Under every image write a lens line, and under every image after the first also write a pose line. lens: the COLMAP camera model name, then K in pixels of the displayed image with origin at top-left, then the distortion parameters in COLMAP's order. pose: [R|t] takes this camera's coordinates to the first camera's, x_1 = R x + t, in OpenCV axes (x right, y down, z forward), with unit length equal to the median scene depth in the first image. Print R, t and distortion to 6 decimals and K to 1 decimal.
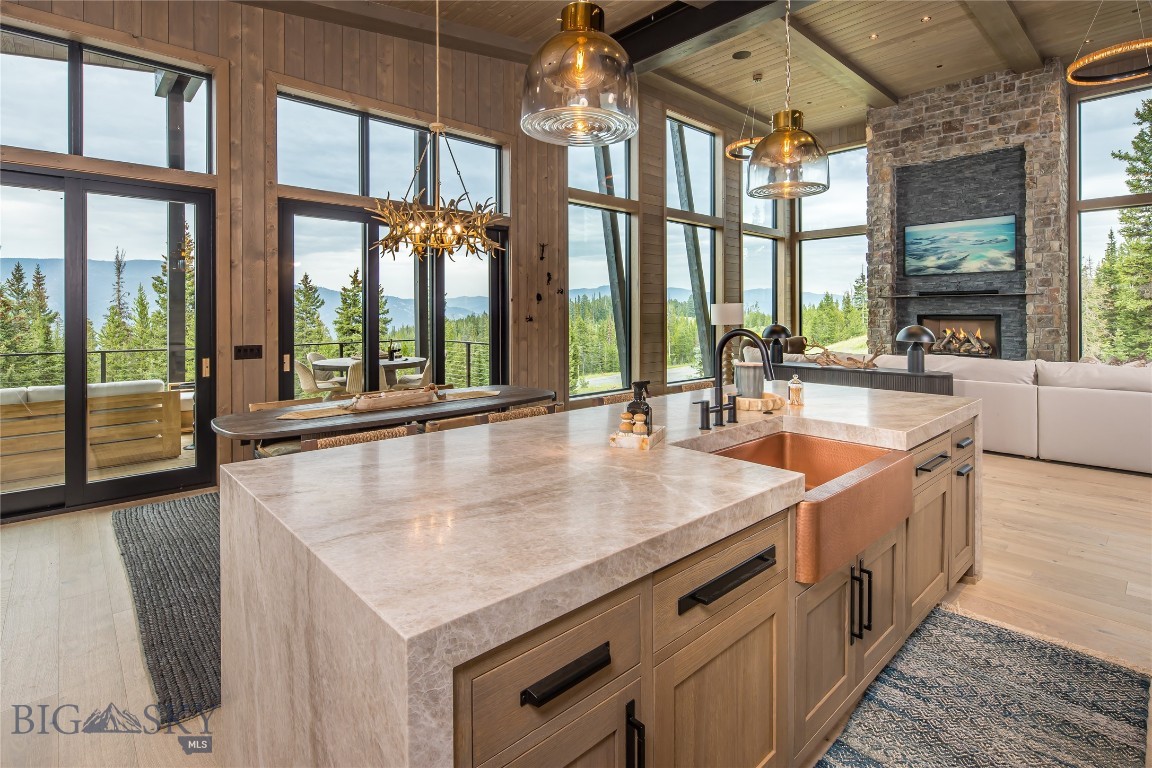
lens RADIAL K [[569.9, 0, 586.8], [0, 569.9, 312.4], [0, 0, 1]] dist [0.012855, -0.008847]
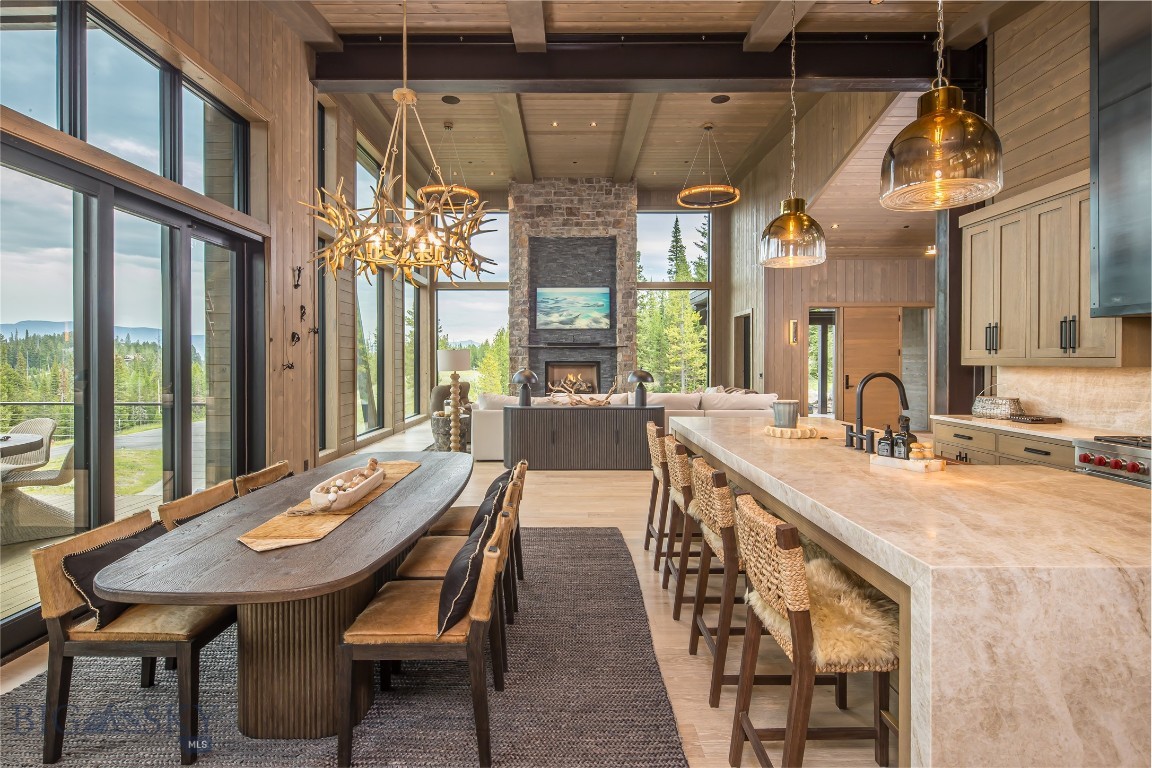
lens RADIAL K [[569.9, 0, 561.5], [0, 569.9, 359.8], [0, 0, 1]] dist [0.012855, -0.008847]
pose [[0.671278, 0.003352, 0.741198, -0.305571], [-0.002846, 0.999994, -0.001945, 0.003224], [-0.741200, -0.000804, 0.671283, 0.172480]]
